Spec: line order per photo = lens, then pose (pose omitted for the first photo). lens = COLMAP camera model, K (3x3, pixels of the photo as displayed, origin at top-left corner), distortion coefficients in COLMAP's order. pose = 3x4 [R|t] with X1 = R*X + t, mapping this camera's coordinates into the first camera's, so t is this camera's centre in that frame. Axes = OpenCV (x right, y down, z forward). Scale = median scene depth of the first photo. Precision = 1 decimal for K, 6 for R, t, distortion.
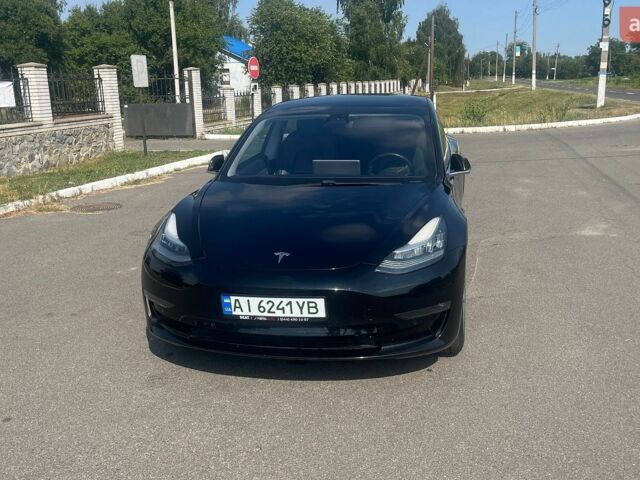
lens RADIAL K [[641.3, 0, 345.5], [0, 641.3, 232.3], [0, 0, 1]] dist [0.025033, 0.000000]
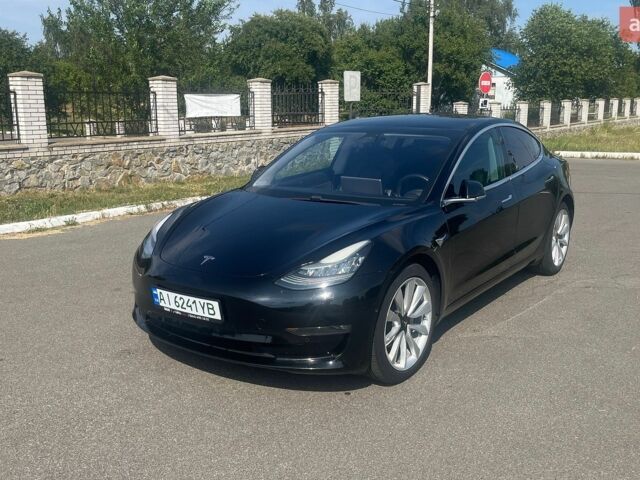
lens RADIAL K [[641.3, 0, 313.9], [0, 641.3, 241.7], [0, 0, 1]] dist [0.025033, 0.000000]
pose [[0.908558, 0.109476, -0.403160, 0.267048], [-0.112535, 0.993516, 0.016175, -0.016214], [0.402316, 0.030674, 0.914987, 0.039717]]
